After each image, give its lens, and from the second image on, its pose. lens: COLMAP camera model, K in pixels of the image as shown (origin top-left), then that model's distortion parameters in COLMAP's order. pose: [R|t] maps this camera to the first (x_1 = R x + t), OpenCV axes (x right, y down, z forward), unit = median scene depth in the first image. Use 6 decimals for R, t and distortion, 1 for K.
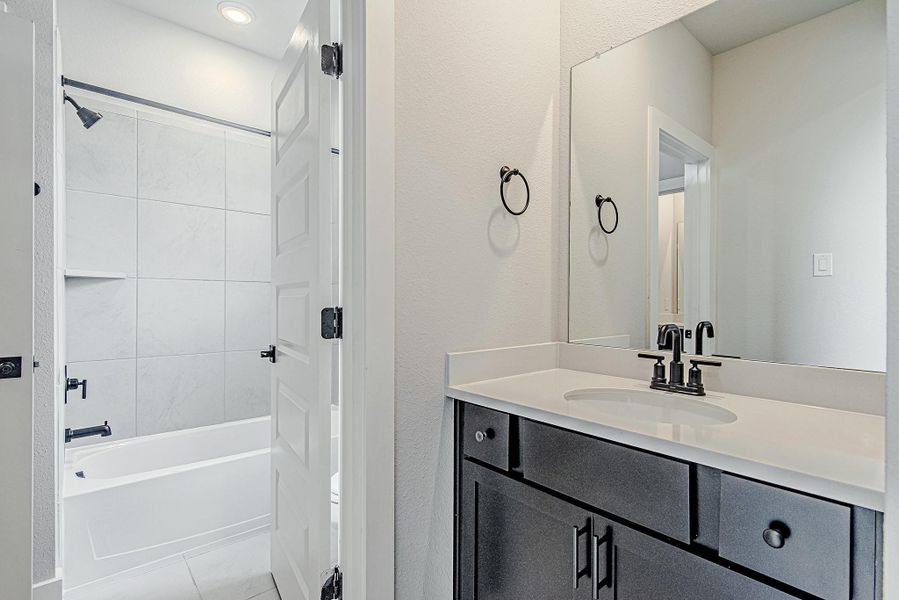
lens RADIAL K [[434.9, 0, 443.3], [0, 434.9, 301.9], [0, 0, 1]] dist [0.000115, 0.000208]
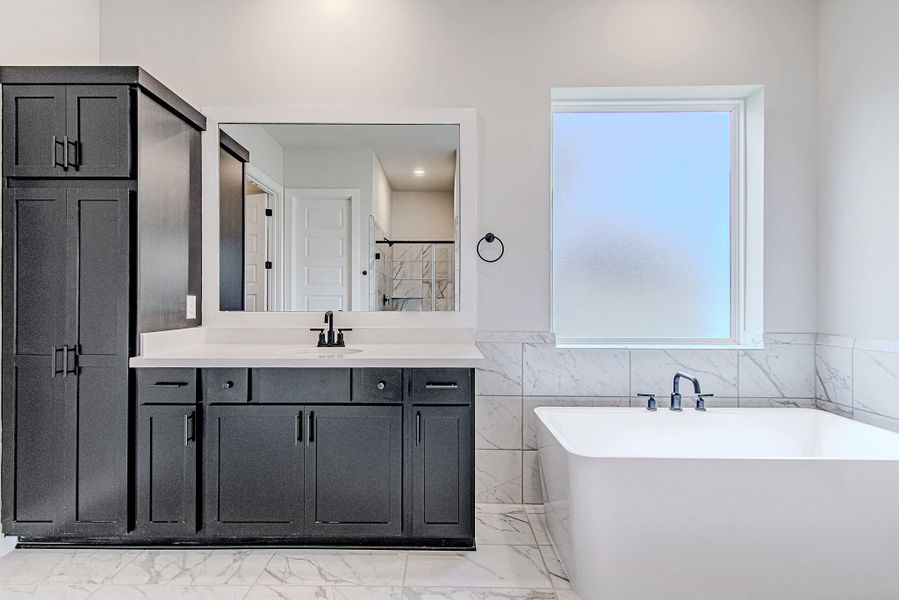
lens RADIAL K [[434.9, 0, 443.4], [0, 434.9, 301.5], [0, 0, 1]] dist [0.000115, 0.000208]
pose [[0.661734, -0.008637, 0.749689, -0.681485], [0.014684, 0.999891, -0.001442, 0.032359], [-0.749595, 0.011963, 0.661789, -0.741353]]
